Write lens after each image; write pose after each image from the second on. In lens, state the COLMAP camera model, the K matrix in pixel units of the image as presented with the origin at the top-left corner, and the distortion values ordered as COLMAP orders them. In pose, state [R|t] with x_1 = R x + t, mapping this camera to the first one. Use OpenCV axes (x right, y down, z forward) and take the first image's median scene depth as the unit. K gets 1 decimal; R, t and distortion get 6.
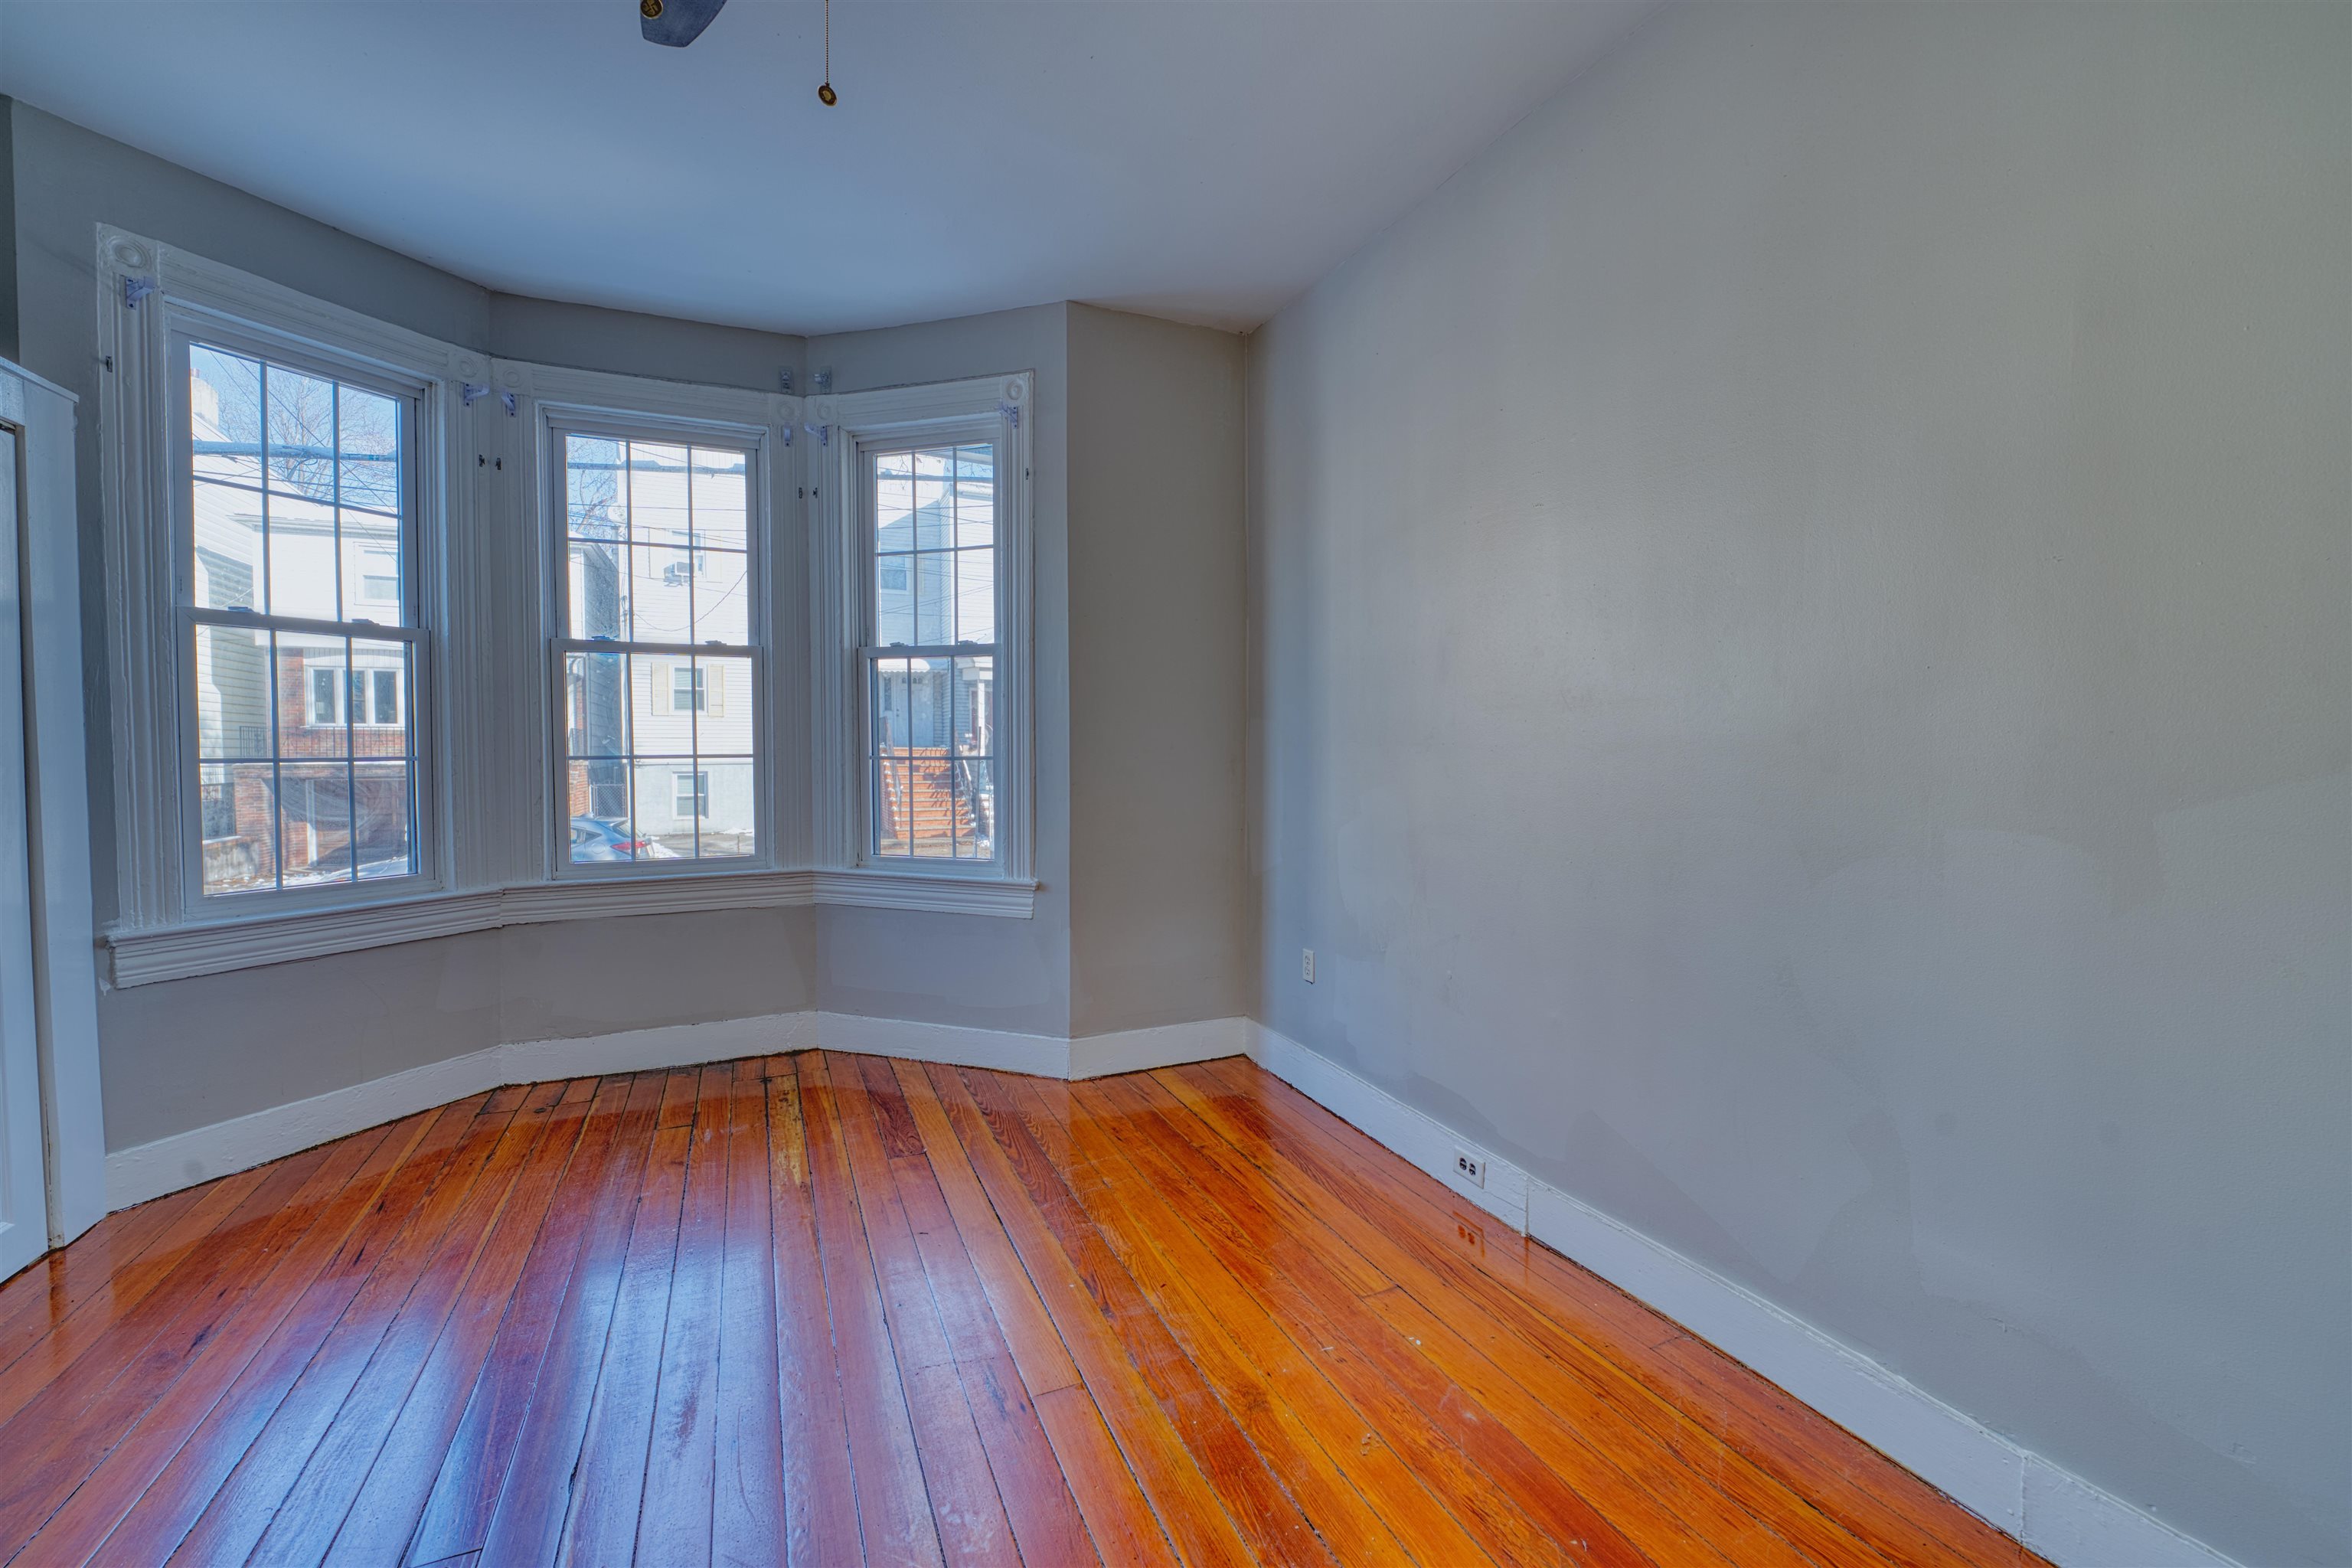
lens RADIAL K [[951.7, 0, 1182.7], [0, 951.7, 782.3], [0, 0, 1]] dist [-0.003160, -0.003573]
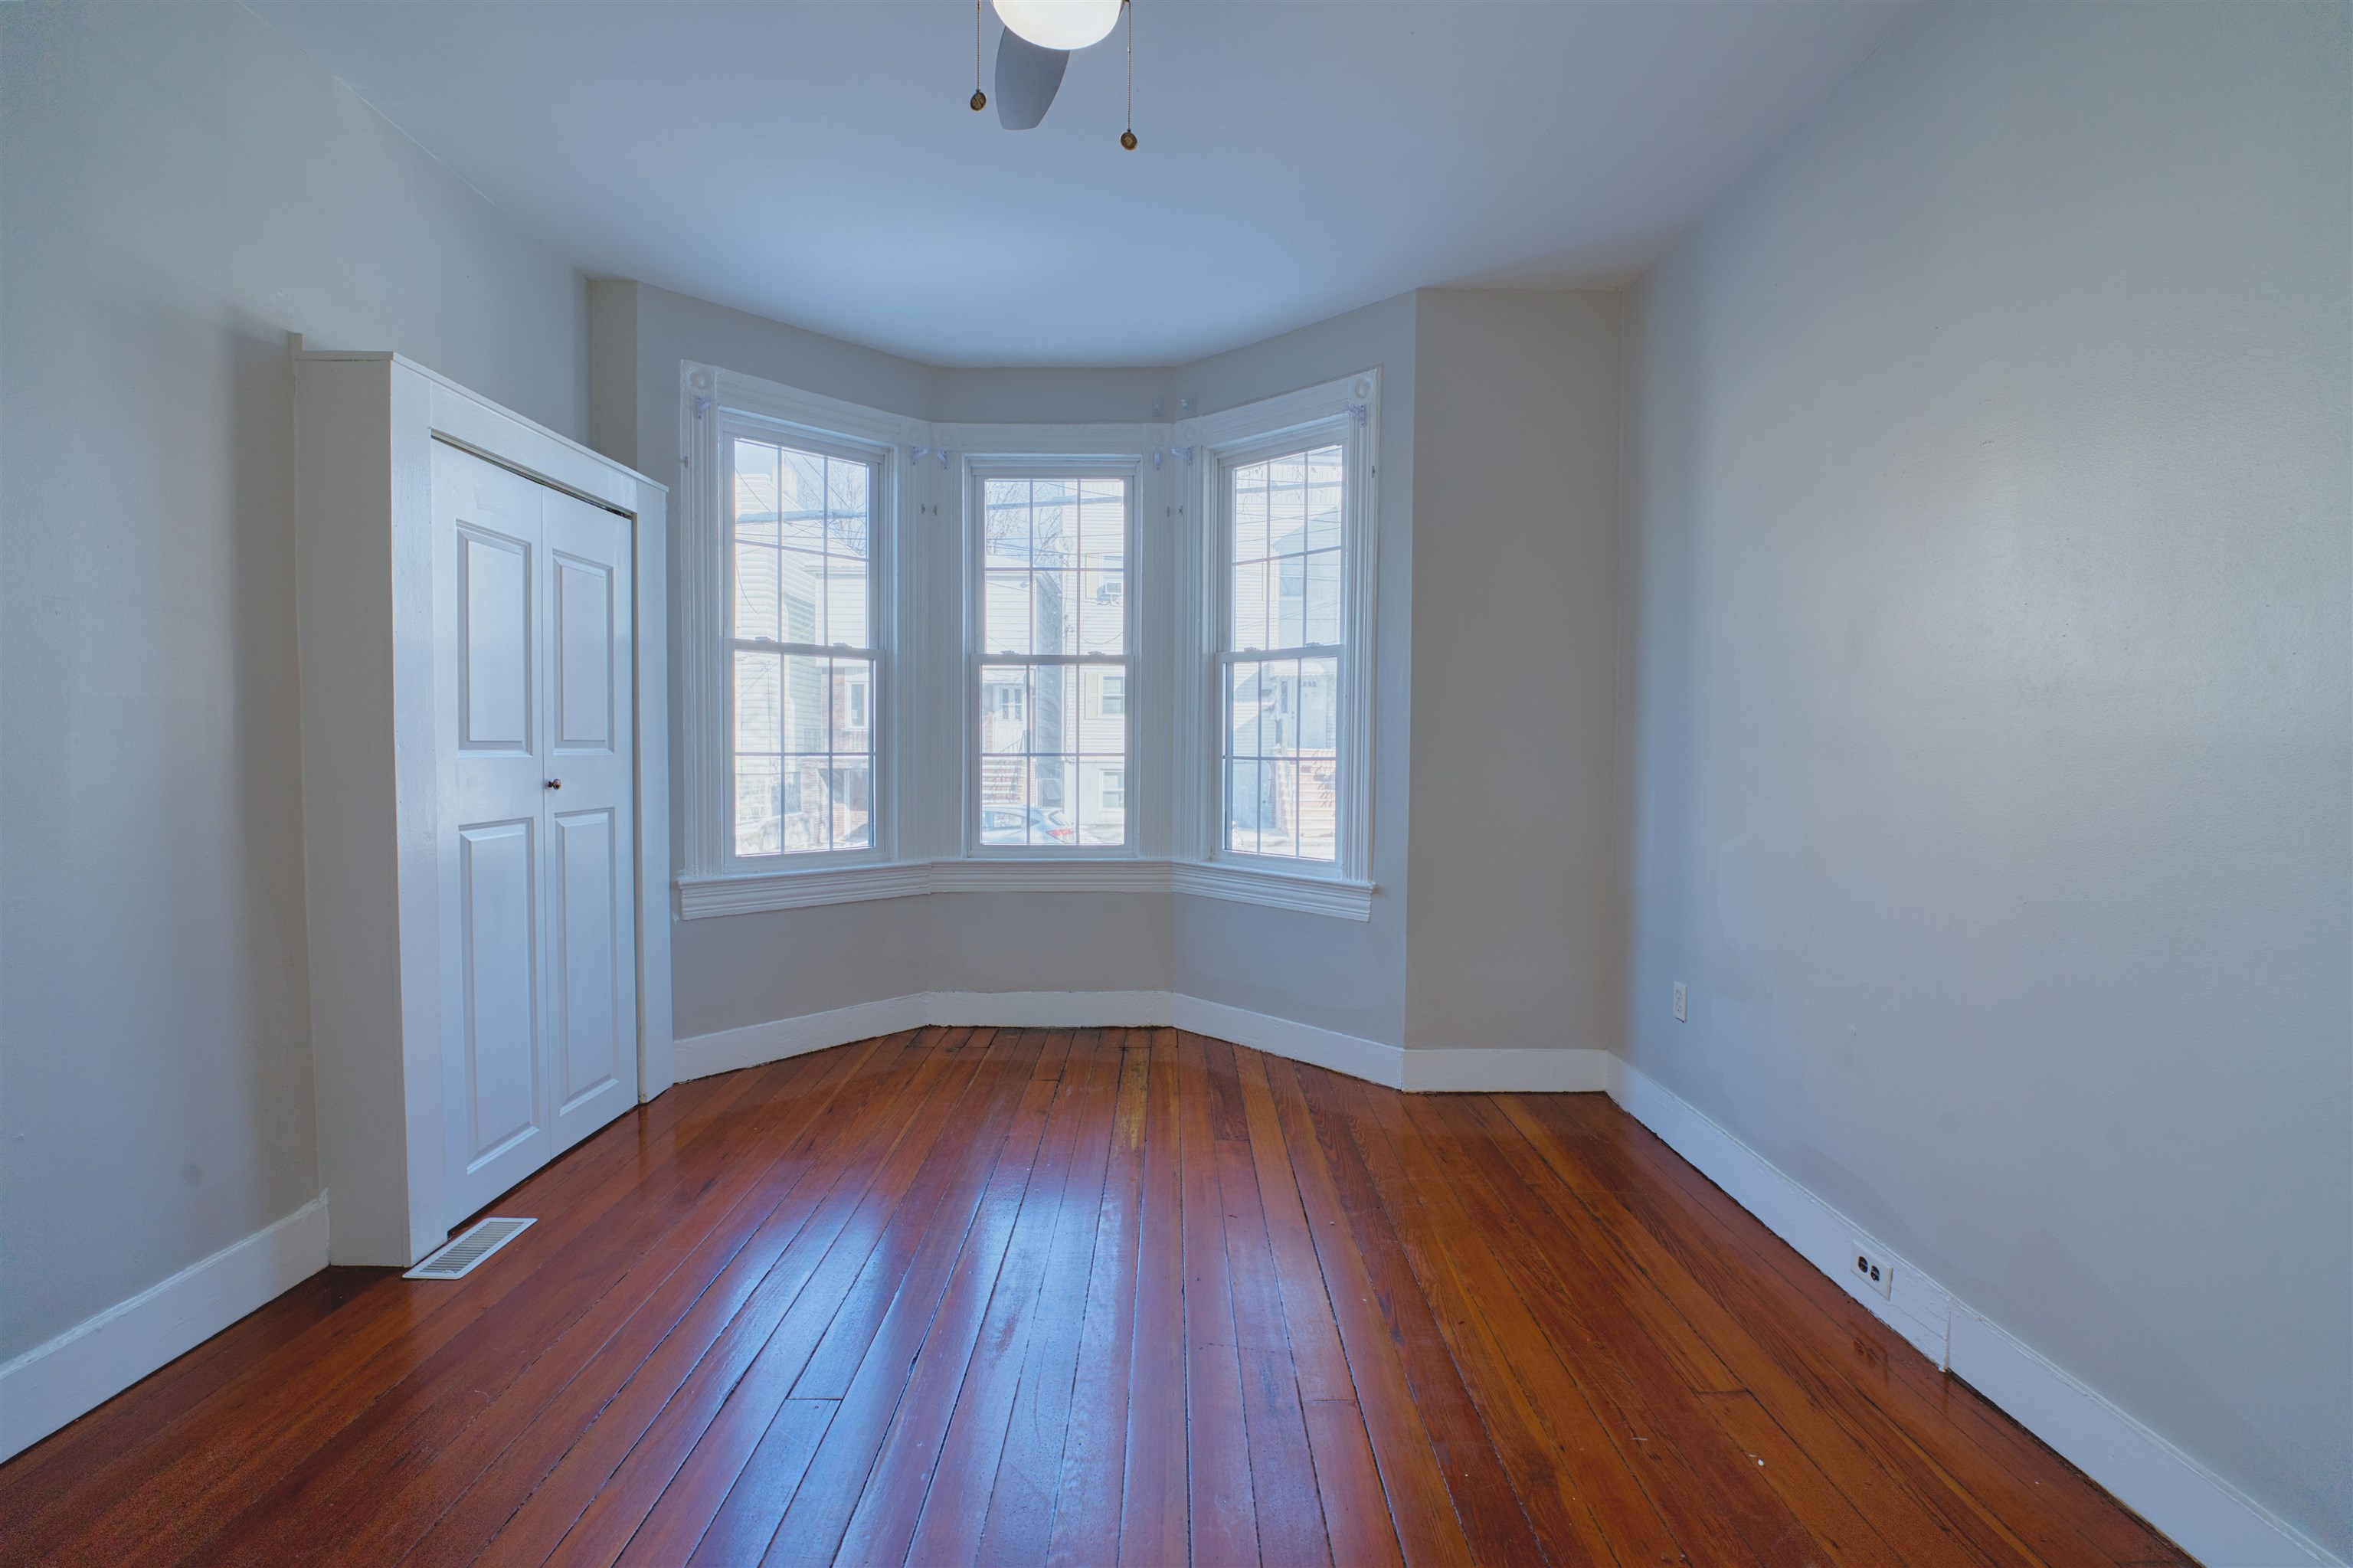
lens RADIAL K [[953.6, 0, 1189.1], [0, 953.6, 782.7], [0, 0, 1]] dist [-0.004185, -0.002829]
pose [[0.917051, 0.021488, -0.398190, 0.066591], [-0.022190, 0.999750, 0.002848, 0.000129], [0.398152, 0.006224, 0.917298, 0.019725]]
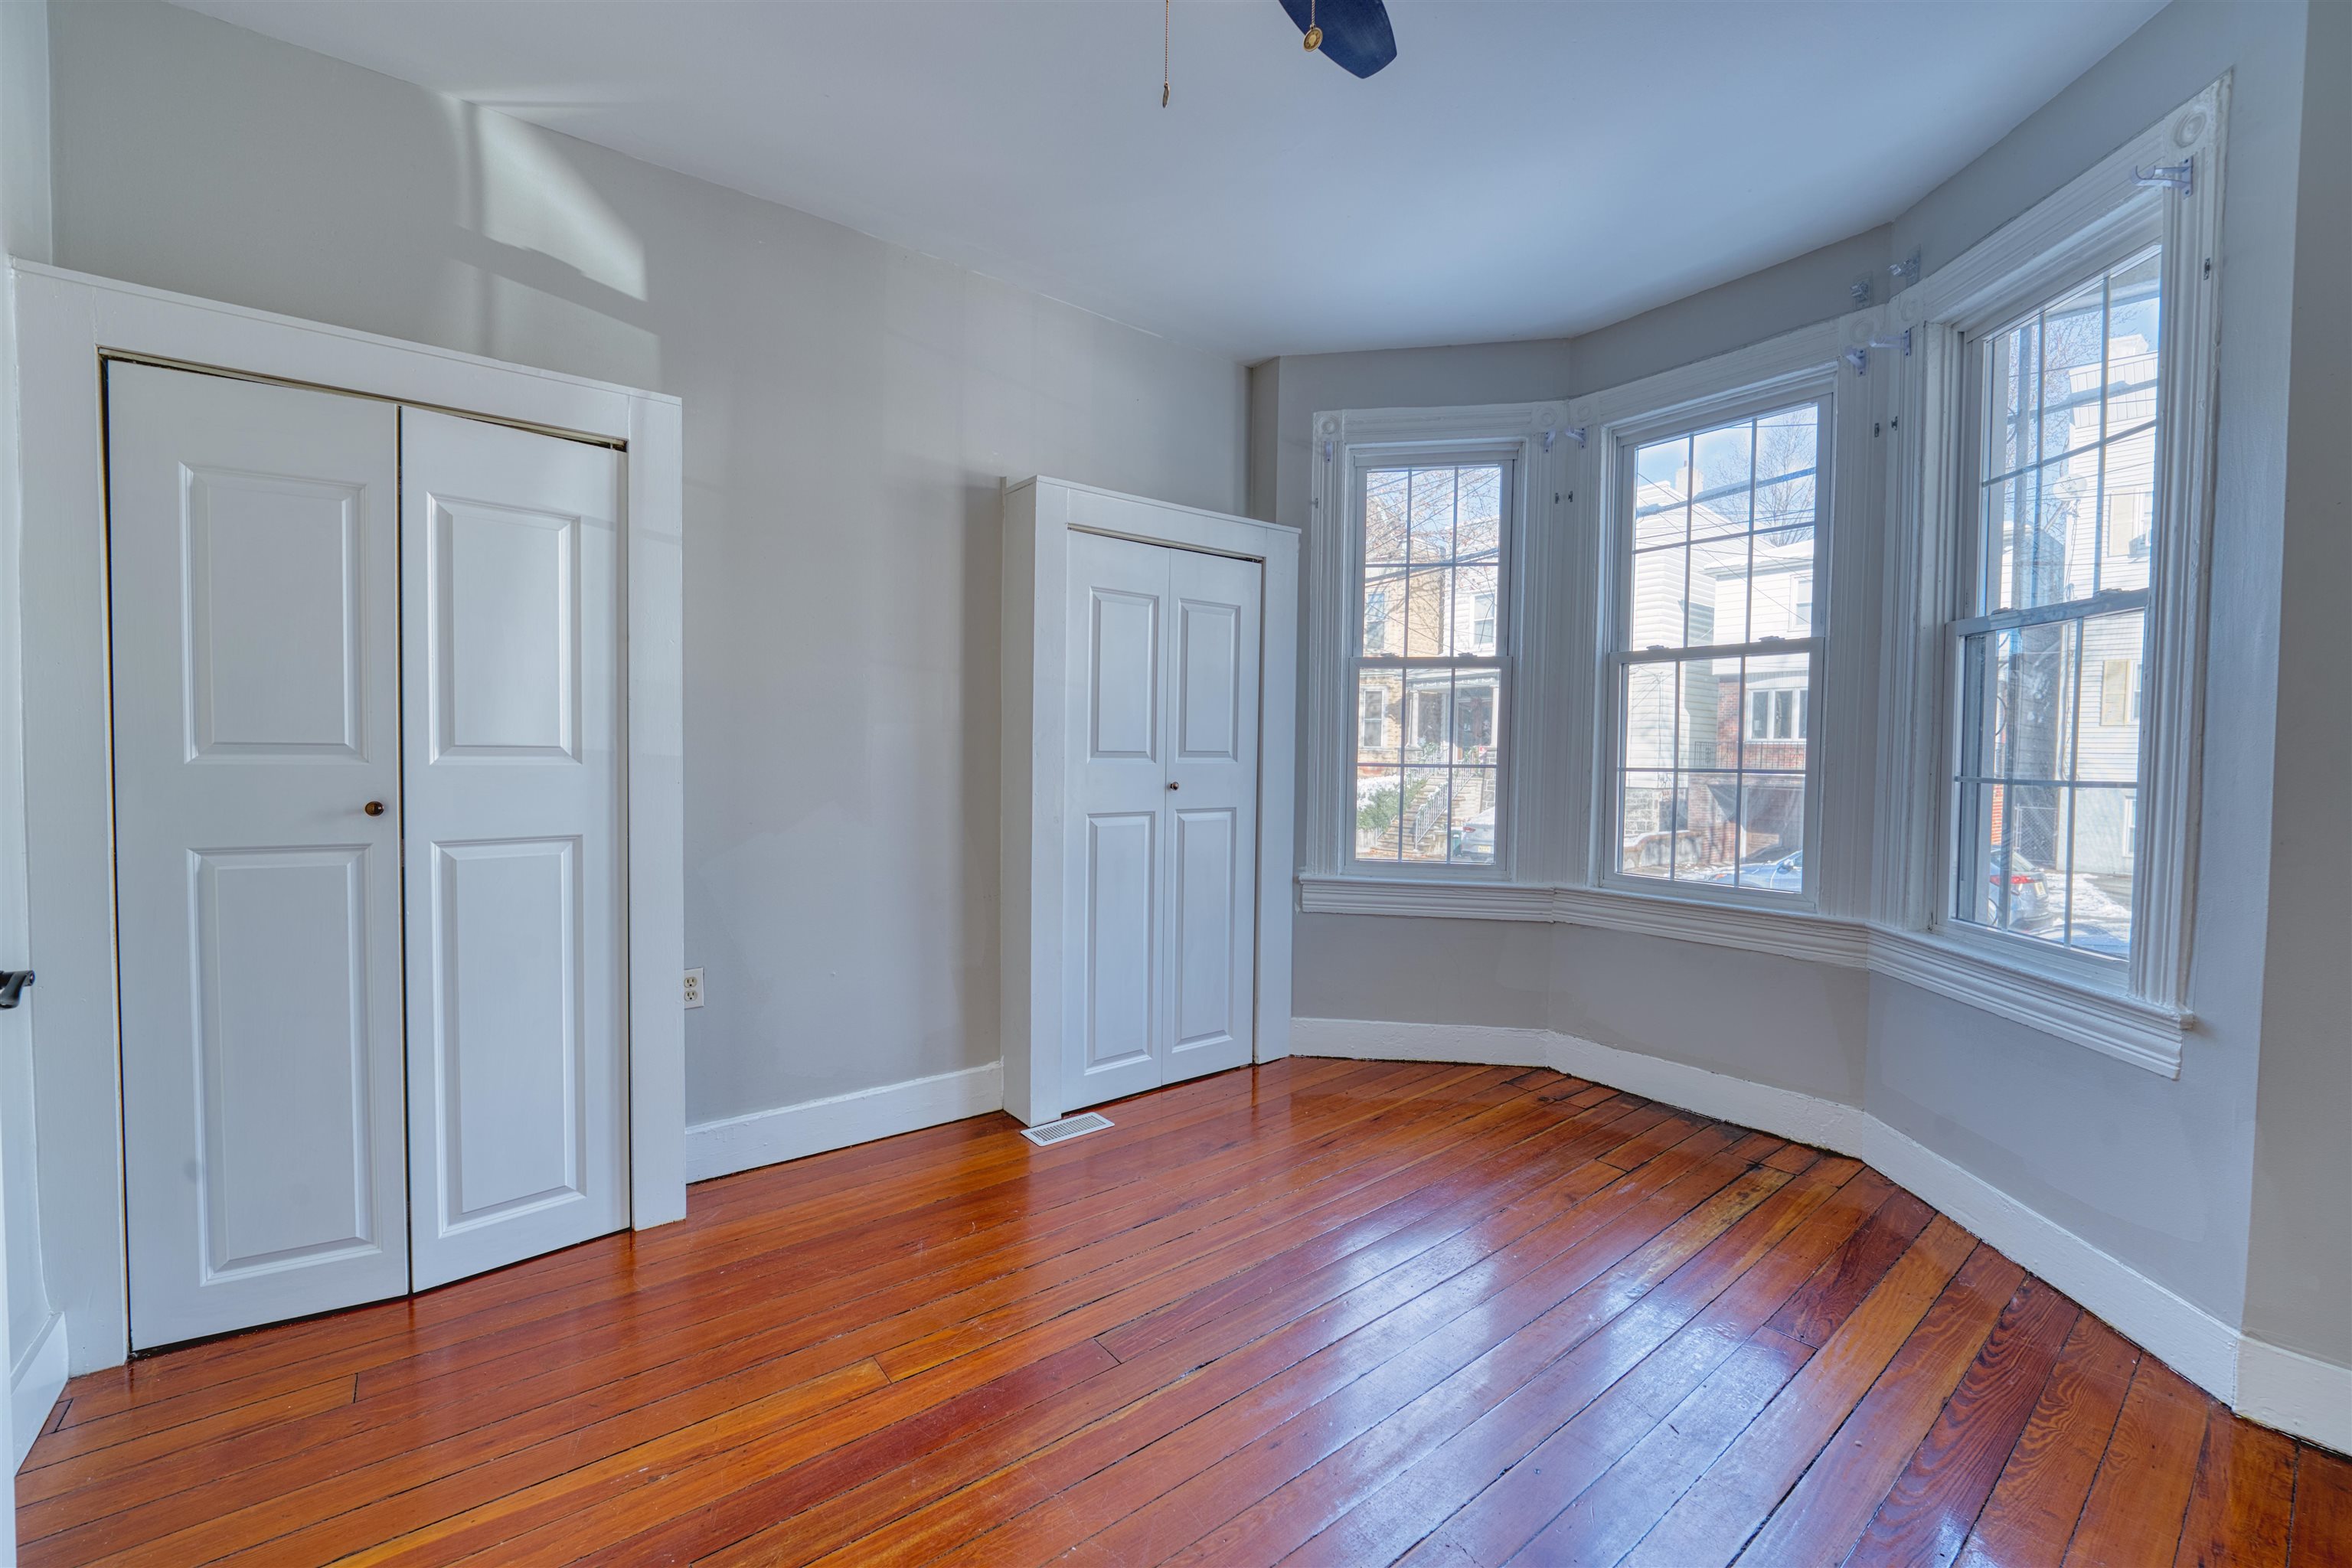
lens RADIAL K [[953.1, 0, 1188.6], [0, 953.1, 782.7], [0, 0, 1]] dist [-0.004185, -0.002829]
pose [[0.243505, 0.035142, -0.969263, 0.245637], [-0.049825, 0.998477, 0.023684, -0.013640], [0.968619, 0.042526, 0.244885, 0.334430]]
